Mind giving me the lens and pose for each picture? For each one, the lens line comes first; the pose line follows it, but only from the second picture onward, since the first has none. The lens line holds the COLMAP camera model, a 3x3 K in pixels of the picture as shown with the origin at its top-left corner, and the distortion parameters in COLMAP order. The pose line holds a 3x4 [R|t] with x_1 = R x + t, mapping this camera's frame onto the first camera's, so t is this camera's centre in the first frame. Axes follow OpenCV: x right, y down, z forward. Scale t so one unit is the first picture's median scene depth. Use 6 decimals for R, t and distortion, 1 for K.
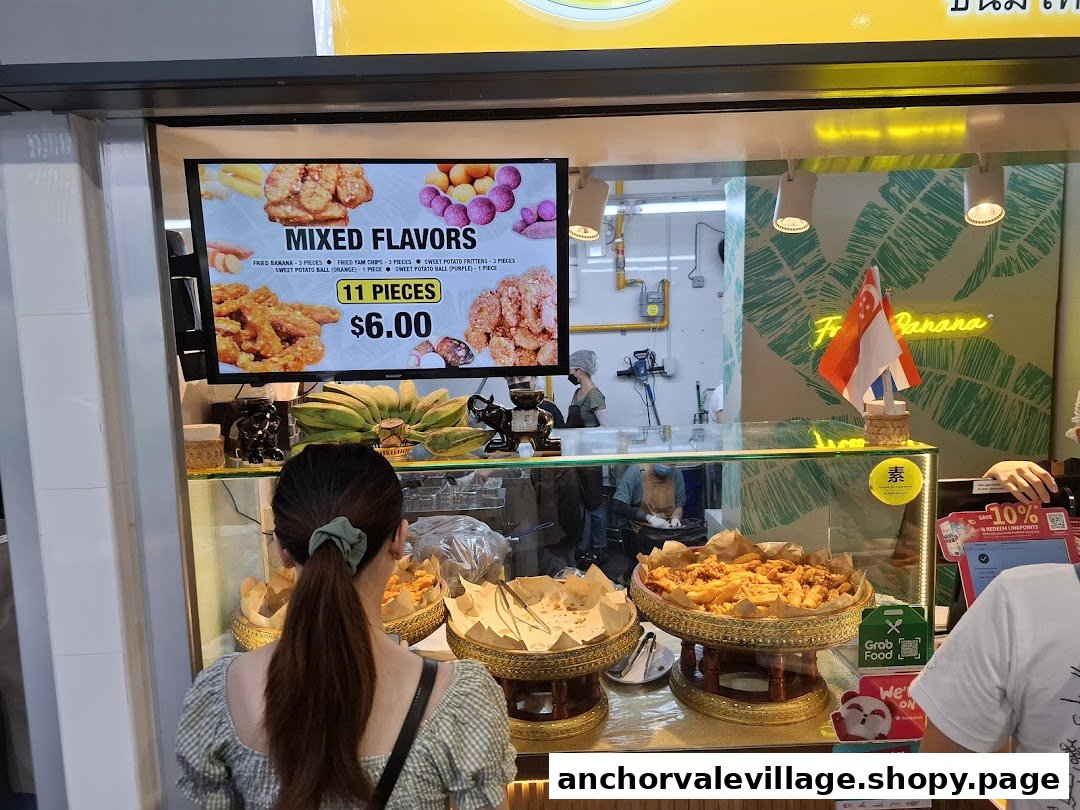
lens RADIAL K [[764.3, 0, 528.3], [0, 764.3, 416.8], [0, 0, 1]] dist [0.045135, -0.030767]
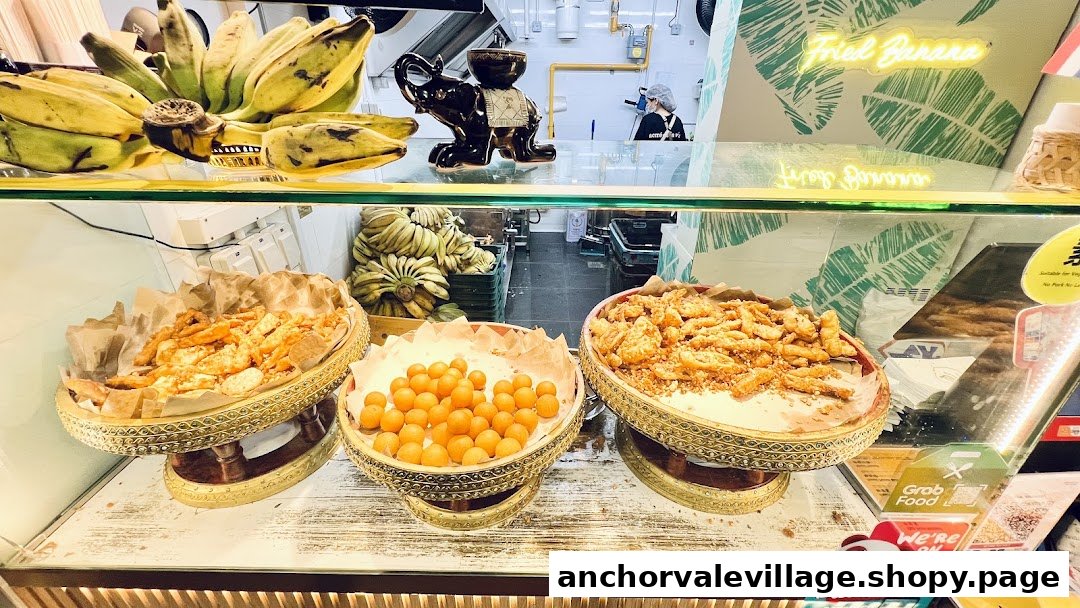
lens RADIAL K [[430.7, 0, 546.0], [0, 430.7, 305.0], [0, 0, 1]] dist [-0.005828, 0.000532]
pose [[0.998973, 0.044906, 0.005955, 0.055095], [-0.044078, 0.933287, 0.356417, 0.007730], [0.010448, -0.356313, 0.934308, 0.377394]]
